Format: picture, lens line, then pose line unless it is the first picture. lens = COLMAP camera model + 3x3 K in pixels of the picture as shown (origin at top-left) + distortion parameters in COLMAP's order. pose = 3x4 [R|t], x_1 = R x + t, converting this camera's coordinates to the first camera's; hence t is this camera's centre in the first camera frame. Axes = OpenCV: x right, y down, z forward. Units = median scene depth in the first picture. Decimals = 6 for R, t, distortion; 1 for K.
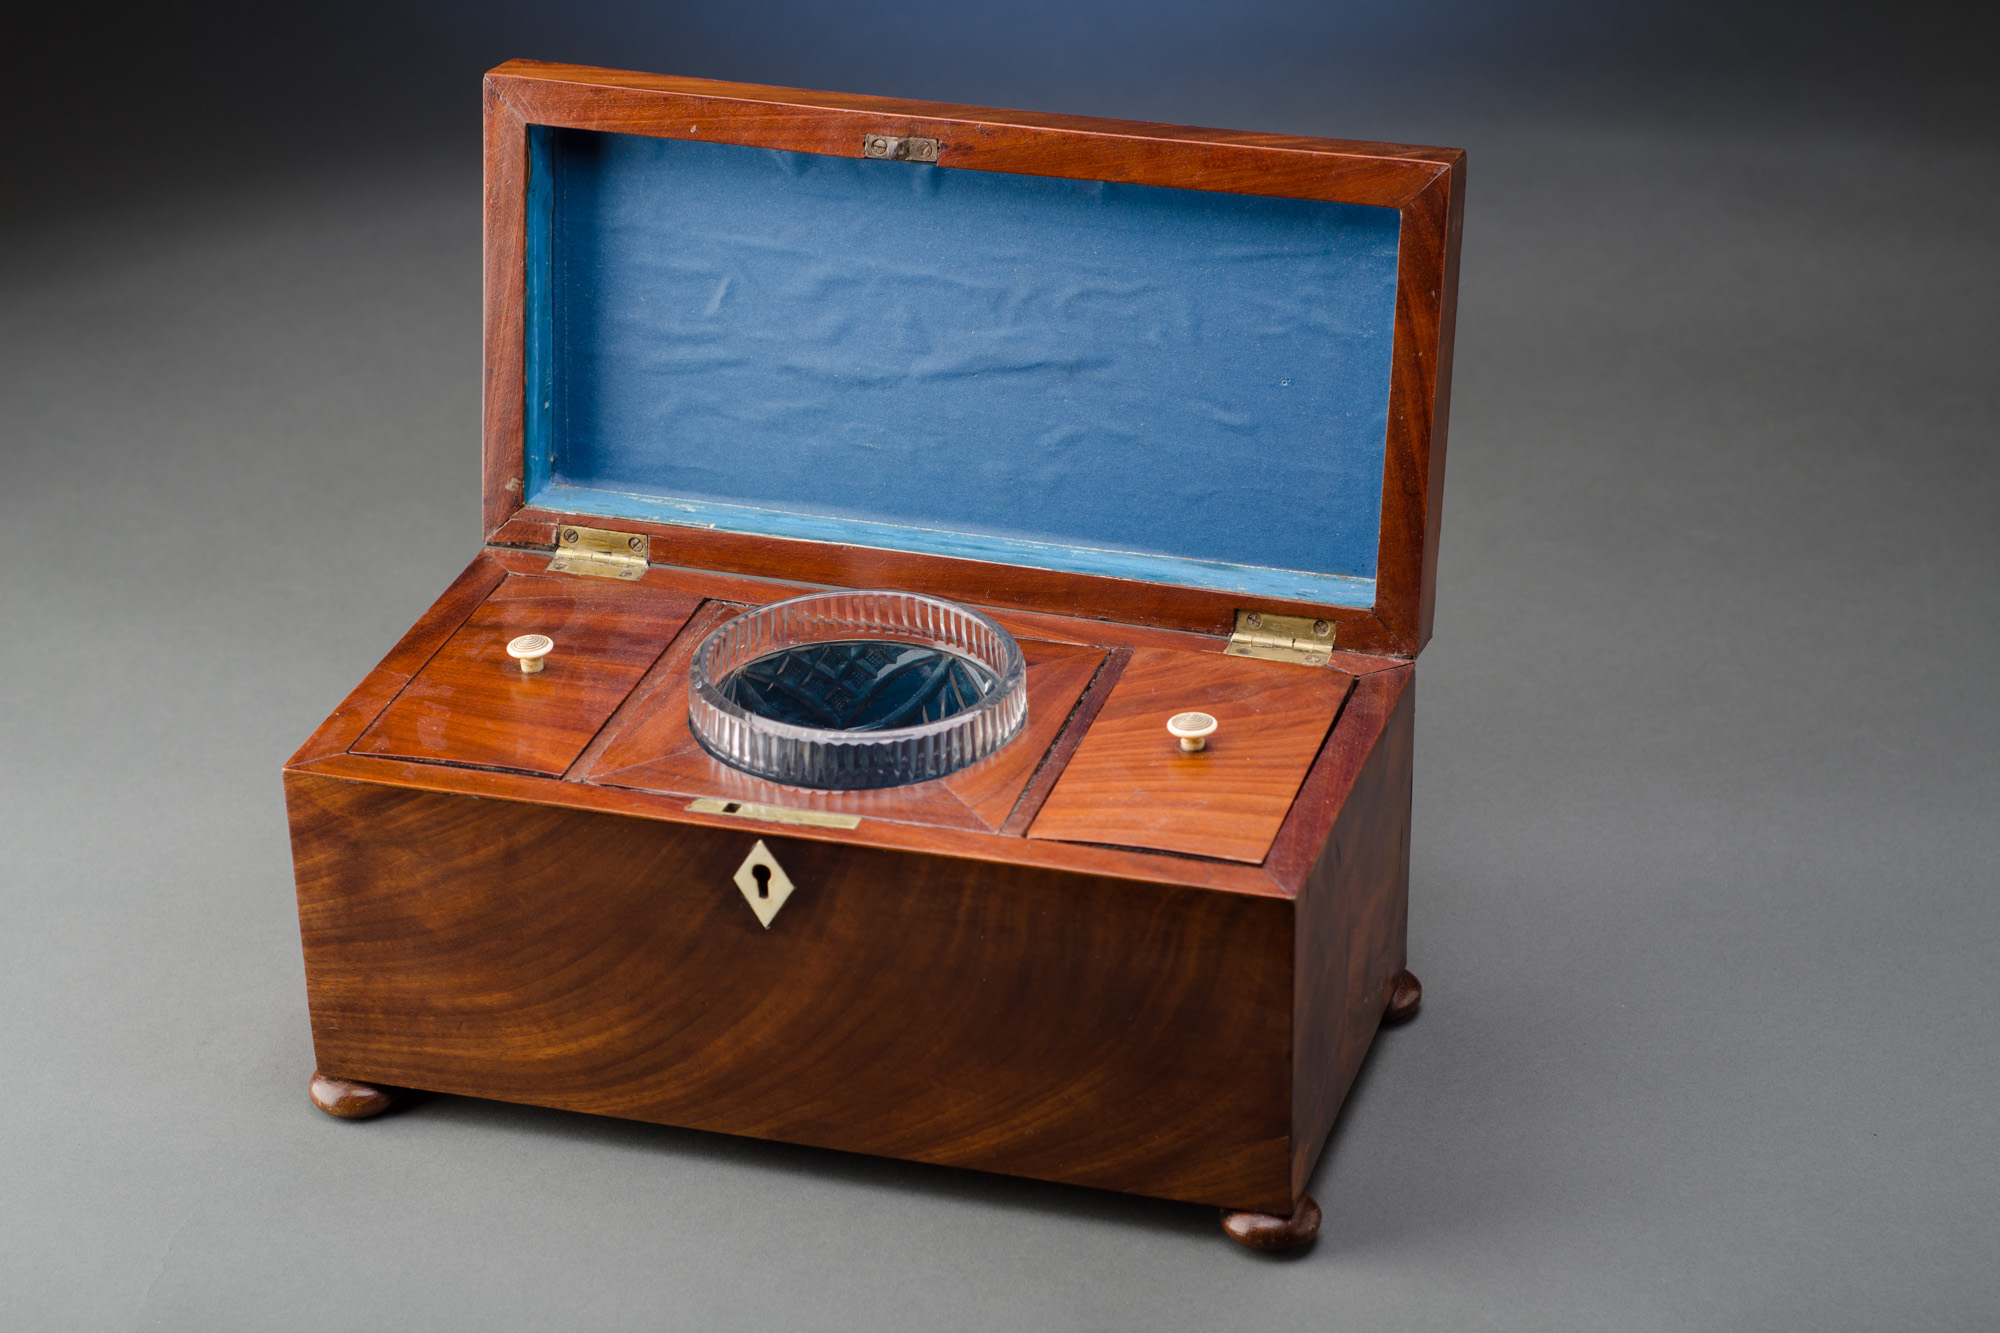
lens RADIAL K [[4874.9, 0, 1000.0], [0, 4874.9, 666.5], [0, 0, 1]] dist [-0.000175, 0.017667]
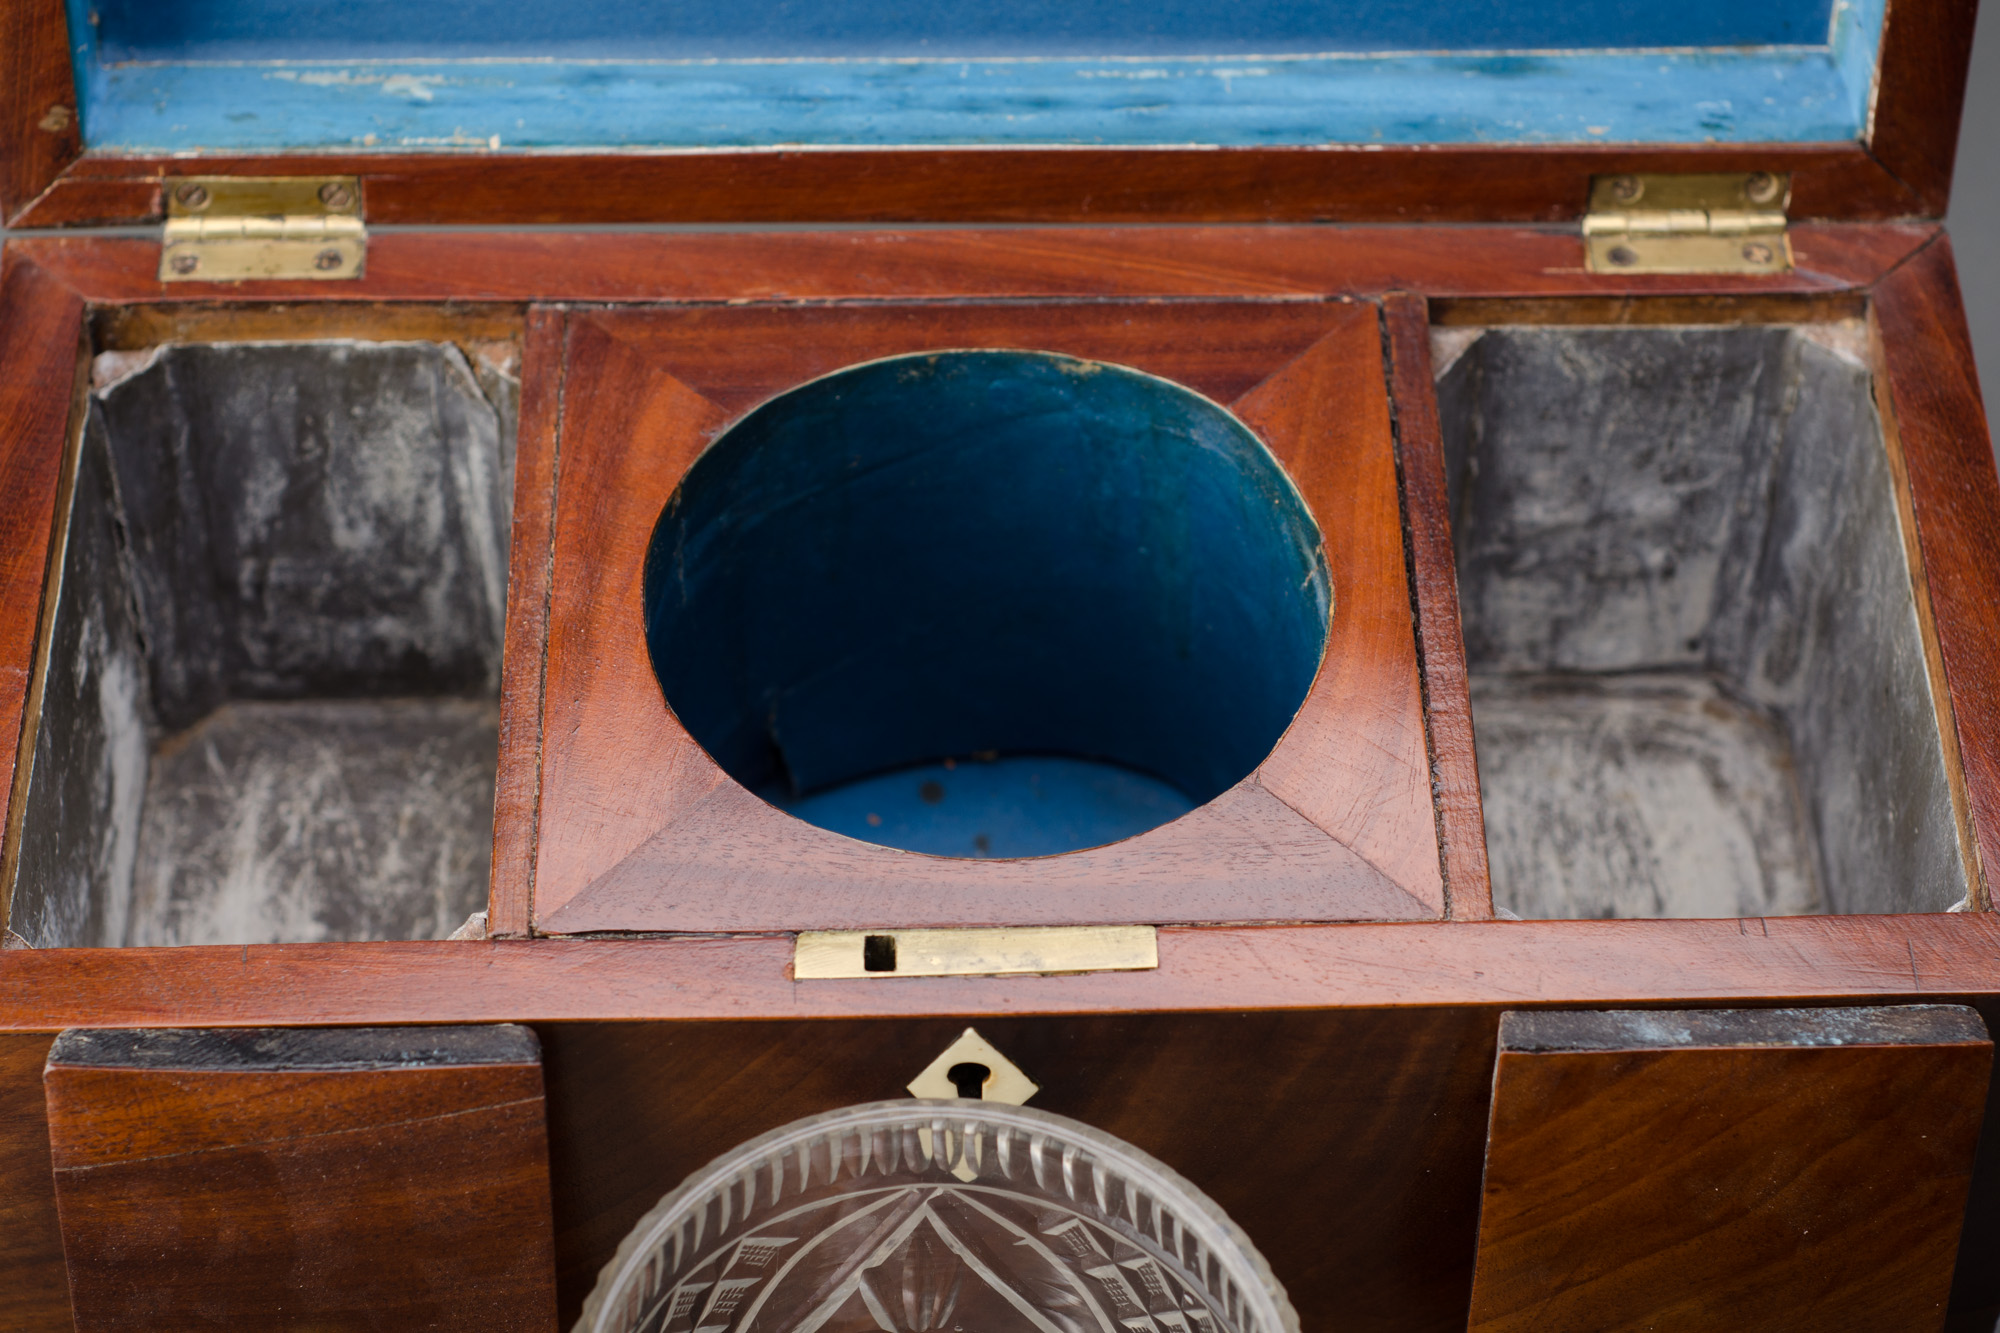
lens RADIAL K [[4874.9, 0, 1000.0], [0, 4874.9, 666.5], [0, 0, 1]] dist [-0.000175, 0.017667]
pose [[0.948471, -0.218388, 0.229584, -0.143555], [0.114786, 0.912150, 0.393455, -0.178556], [-0.295341, -0.346828, 0.890216, 0.565411]]
